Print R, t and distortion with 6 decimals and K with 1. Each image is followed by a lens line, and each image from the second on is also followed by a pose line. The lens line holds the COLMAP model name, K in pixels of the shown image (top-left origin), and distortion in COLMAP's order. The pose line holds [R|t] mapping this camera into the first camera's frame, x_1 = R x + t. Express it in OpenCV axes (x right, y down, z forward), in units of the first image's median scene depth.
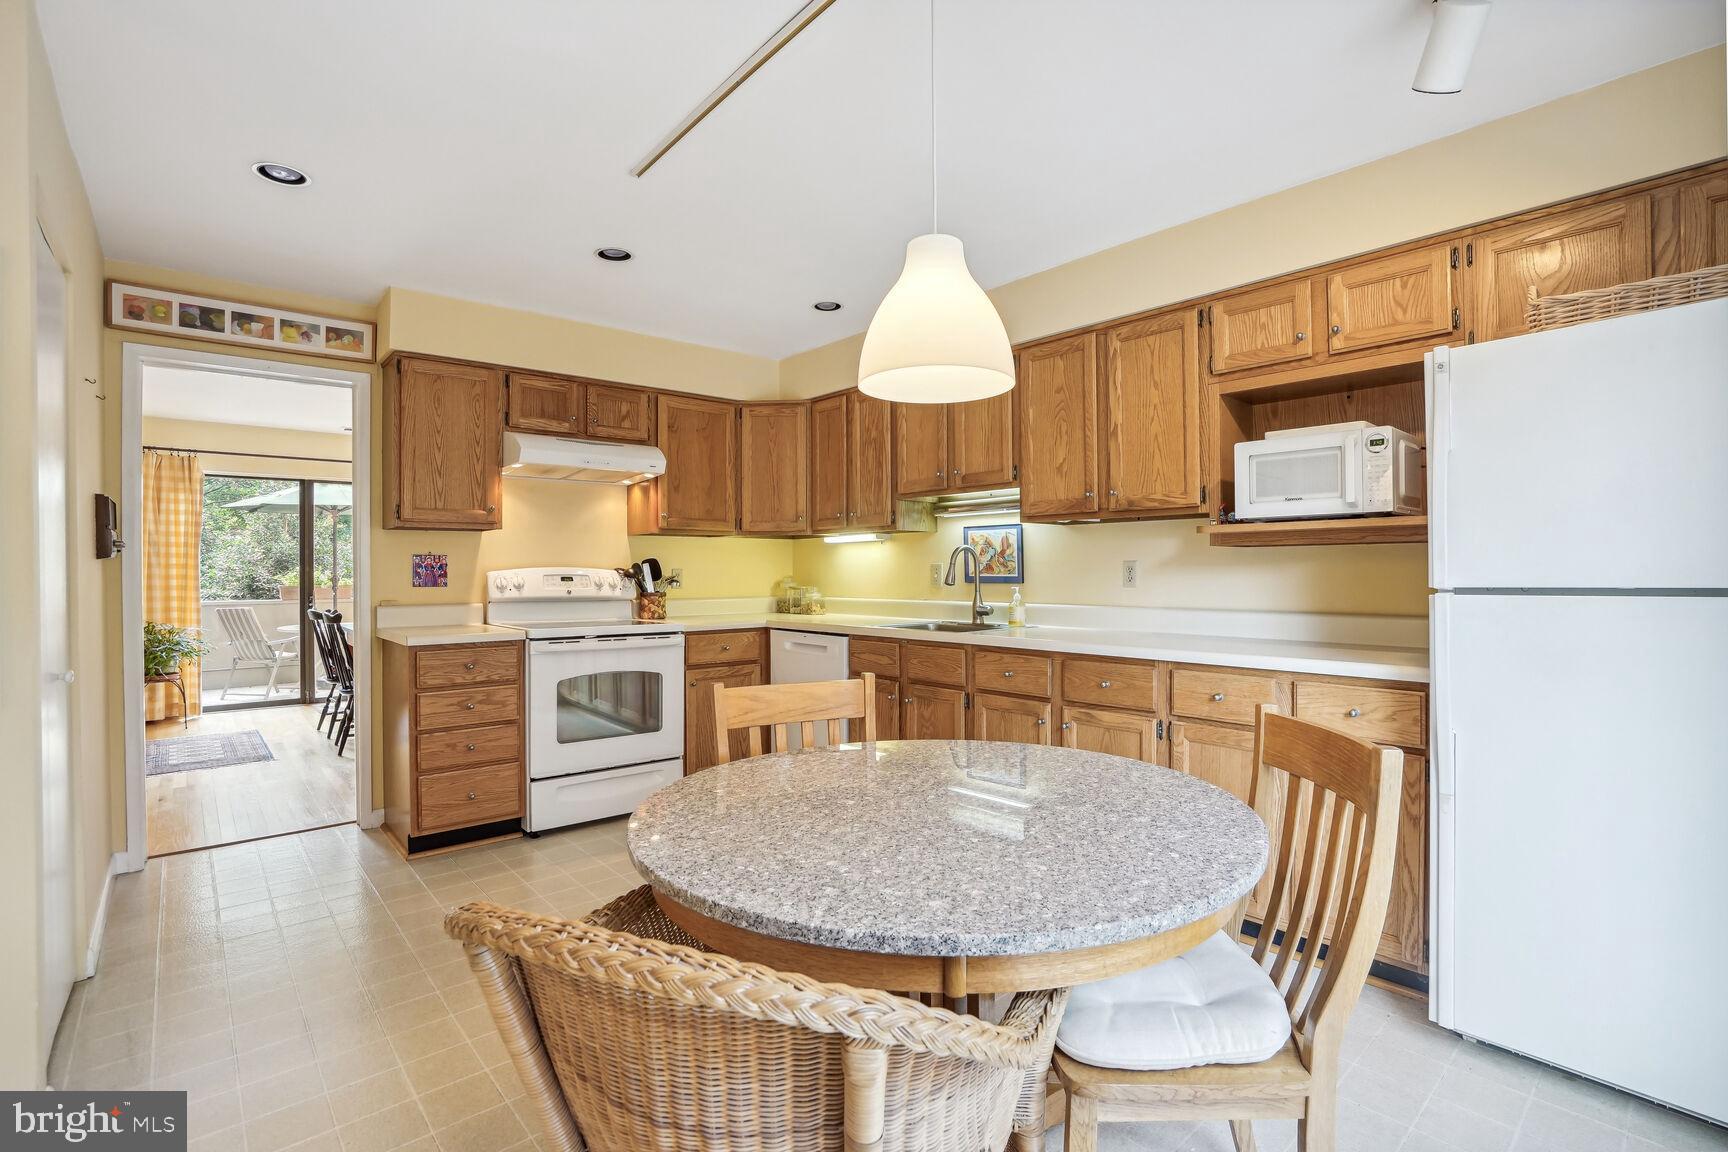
lens RADIAL K [[817.0, 0, 867.8], [0, 817.0, 563.3], [0, 0, 1]] dist [-0.042002, 0.018204]
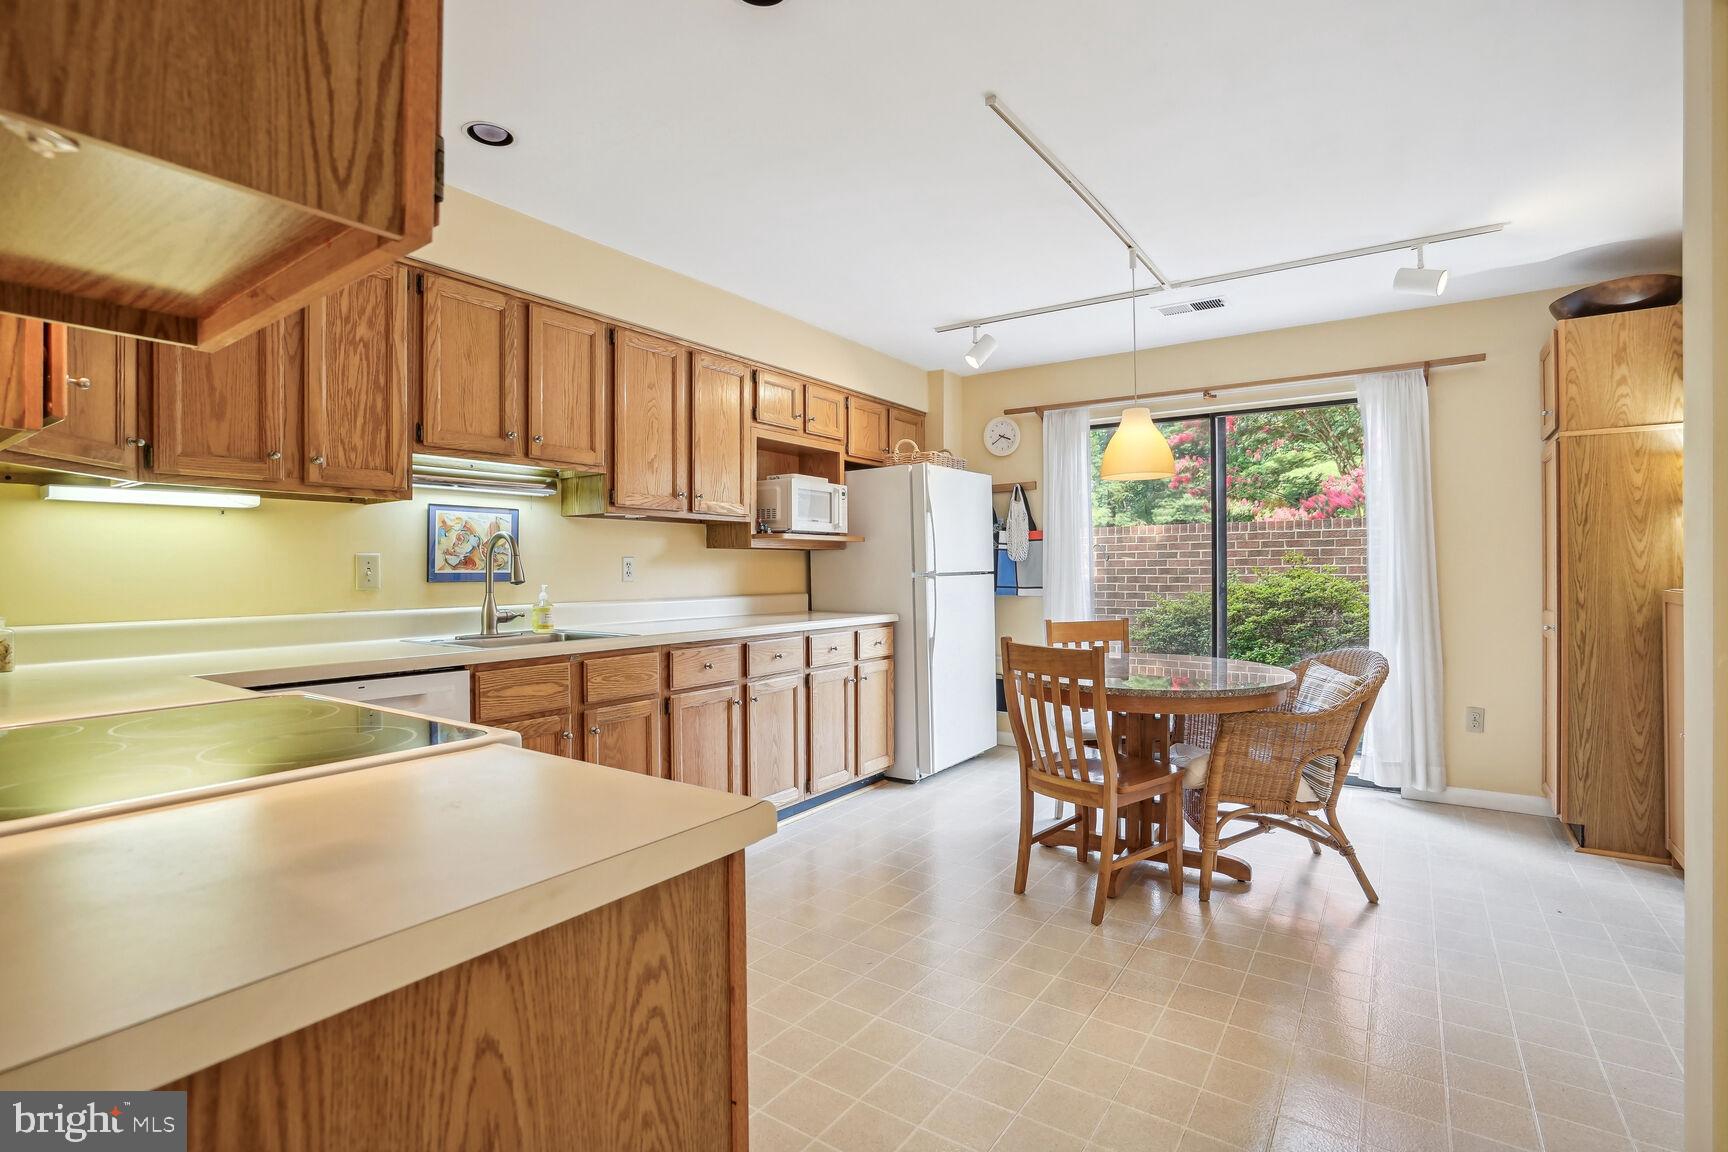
lens RADIAL K [[817.0, 0, 867.8], [0, 817.0, 563.3], [0, 0, 1]] dist [-0.042002, 0.018204]
pose [[-0.247238, 0.010480, 0.968898, -0.695688], [-0.004511, 0.999918, -0.011966, 0.015062], [-0.968944, -0.007329, -0.247171, 0.857341]]
